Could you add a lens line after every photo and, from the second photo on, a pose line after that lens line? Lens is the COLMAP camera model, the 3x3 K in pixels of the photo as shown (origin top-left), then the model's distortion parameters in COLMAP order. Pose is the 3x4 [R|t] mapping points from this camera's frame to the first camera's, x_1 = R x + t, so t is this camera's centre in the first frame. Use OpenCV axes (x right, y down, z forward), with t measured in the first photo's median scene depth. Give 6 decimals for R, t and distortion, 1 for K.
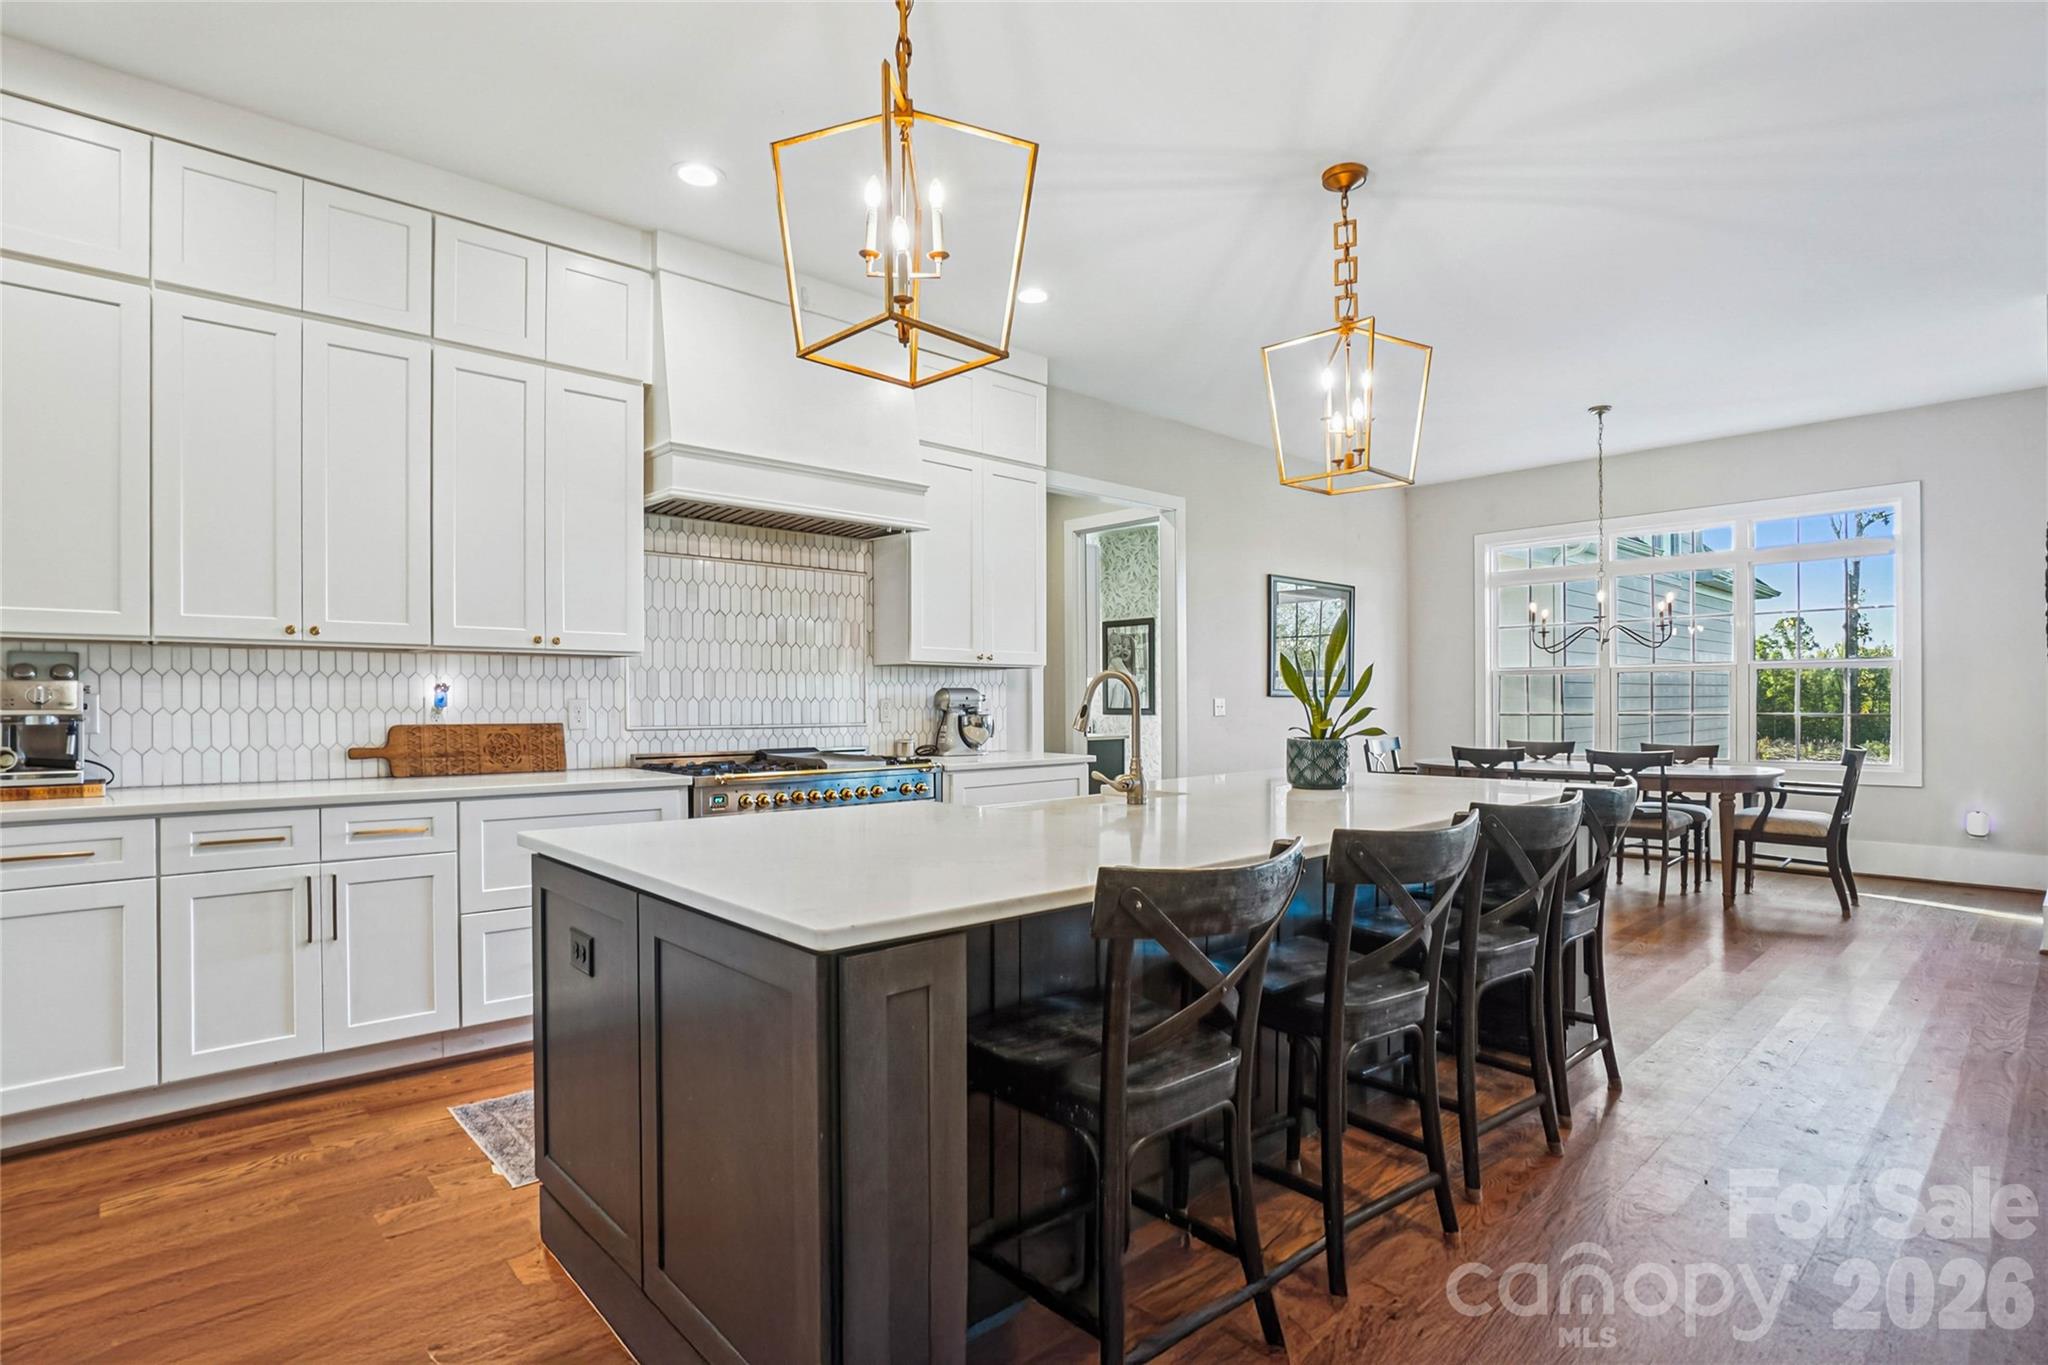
lens RADIAL K [[1018.4, 0, 1032.4], [0, 1018.4, 707.4], [0, 0, 1]] dist [-0.024590, 0.000095]
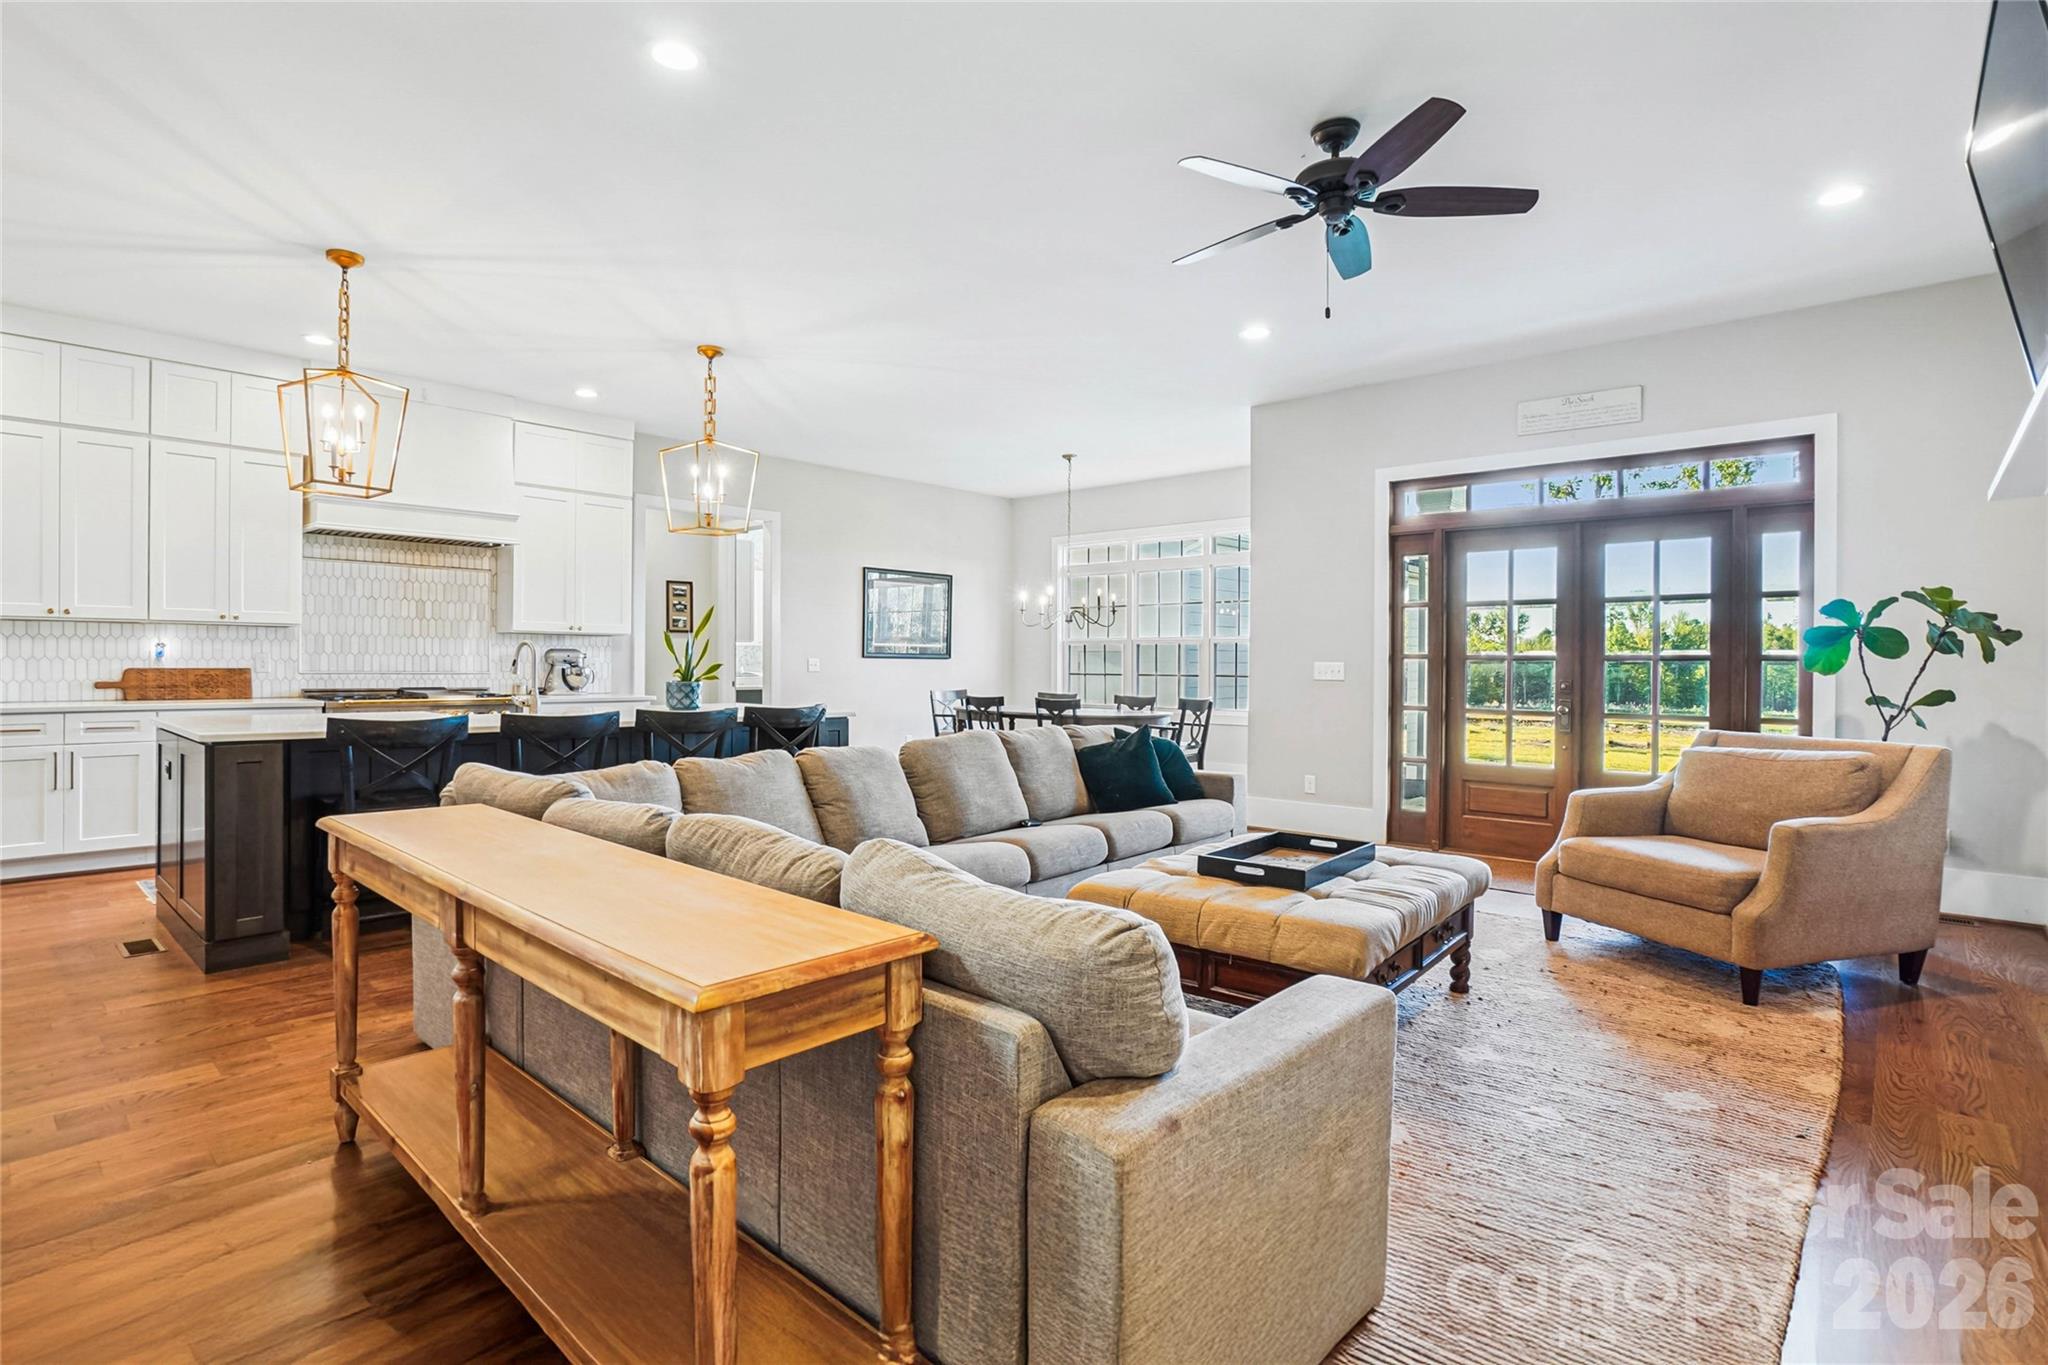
lens RADIAL K [[989.8, 0, 1010.2], [0, 989.8, 664.9], [0, 0, 1]] dist [-0.019324, 0.000815]
pose [[0.997123, 0.008451, 0.075322, 0.588523], [-0.008228, 0.999961, -0.003273, 0.005189], [-0.075347, 0.002644, 0.997154, -0.593768]]
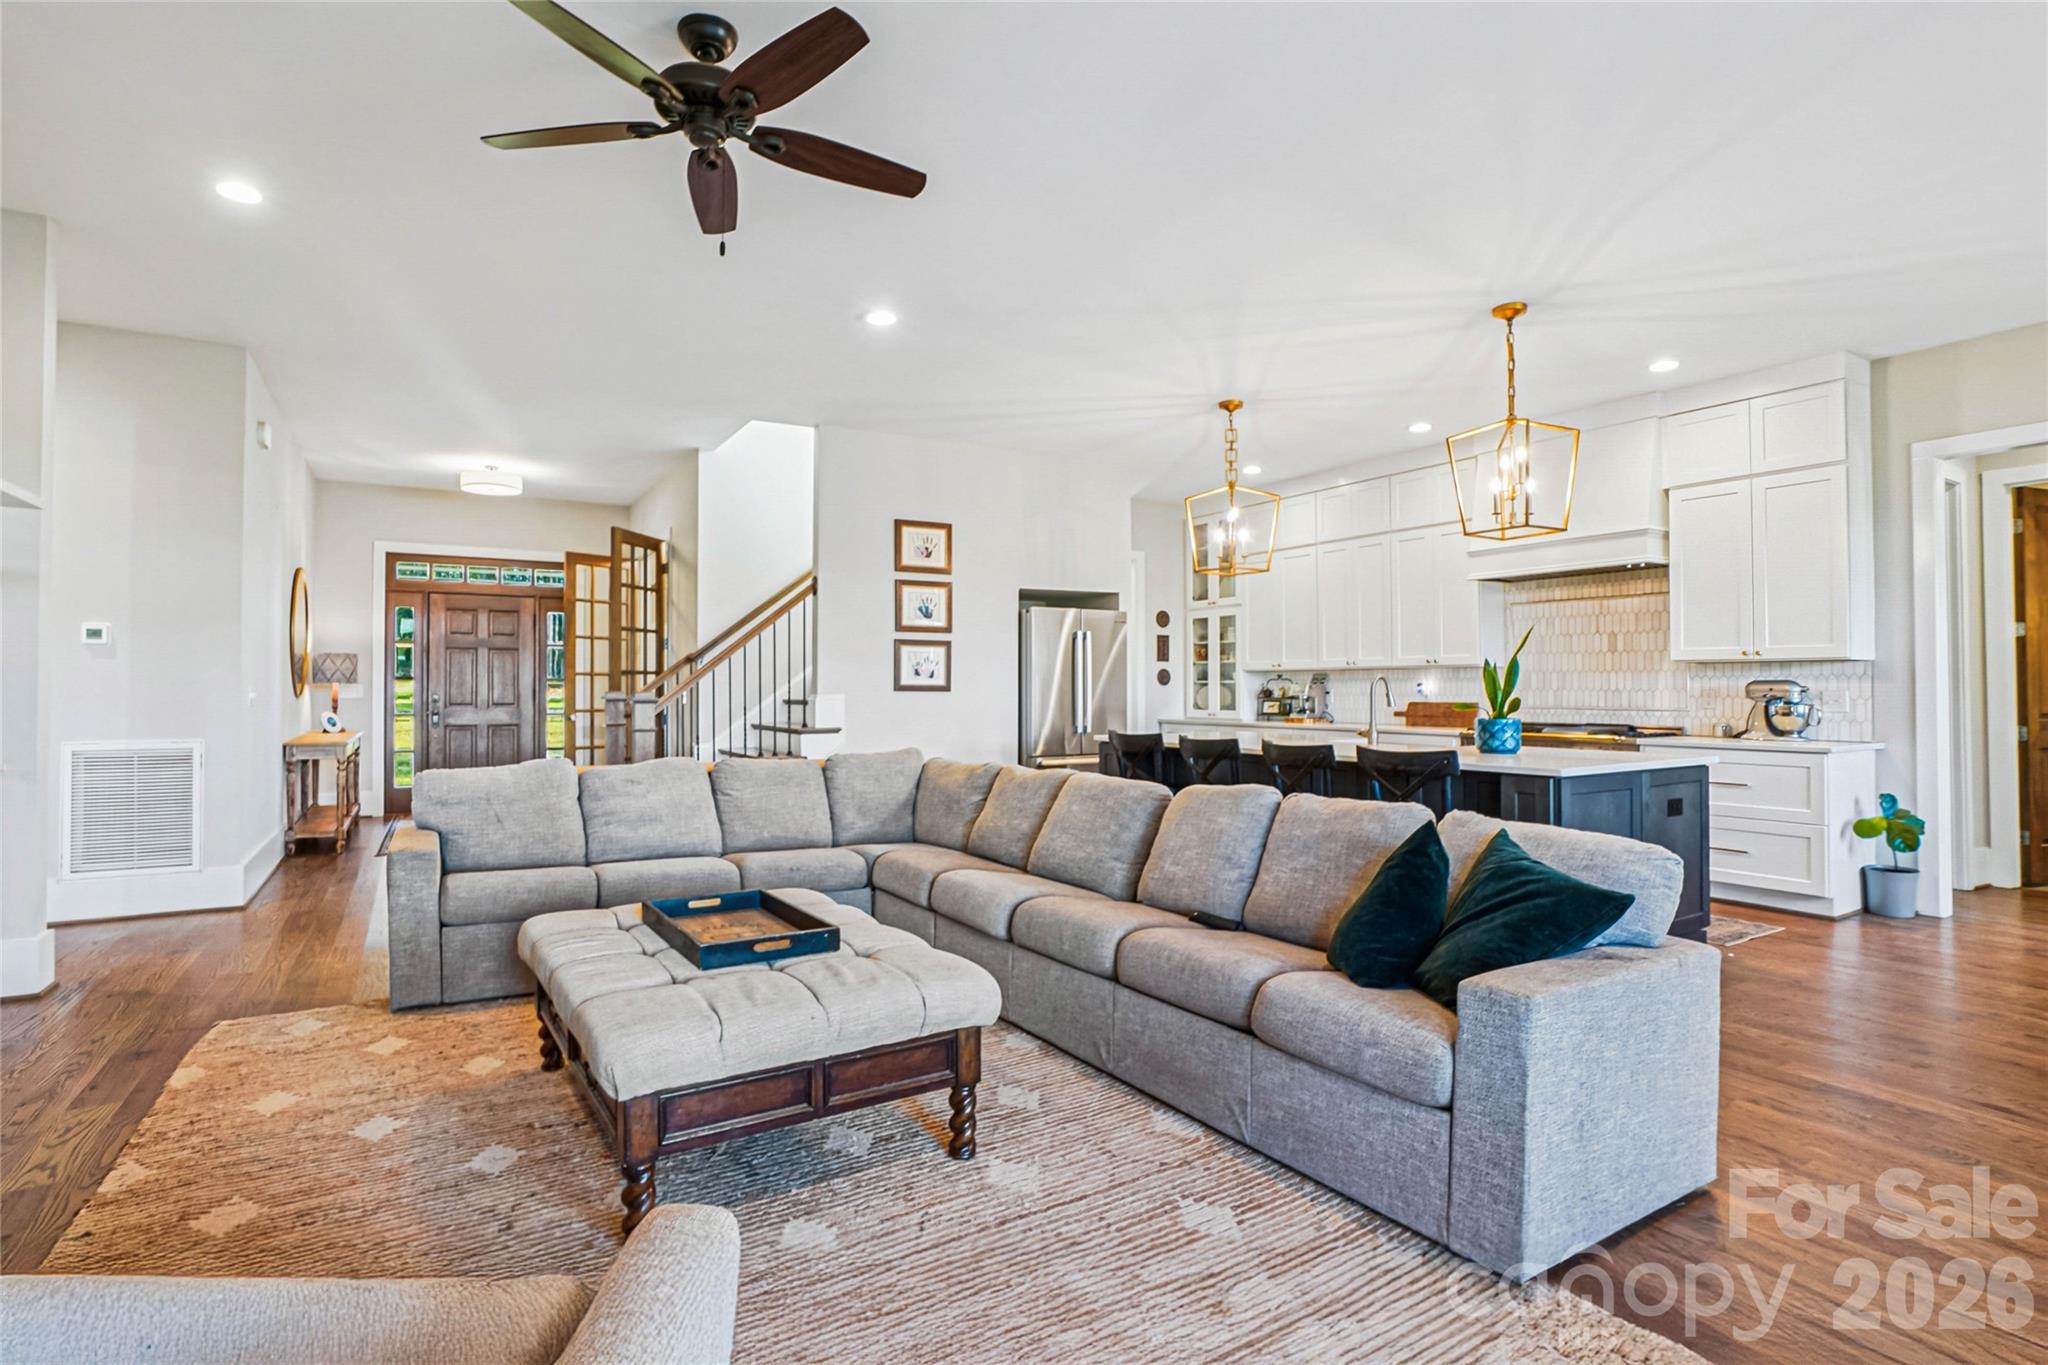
lens RADIAL K [[942.6, 0, 970.2], [0, 942.6, 680.1], [0, 0, 1]] dist [-0.039540, 0.000102]
pose [[-0.228944, -0.010870, -0.973379, 1.407896], [-0.008264, 0.999923, -0.009222, -0.002854], [0.973405, 0.005933, -0.229016, 0.470967]]
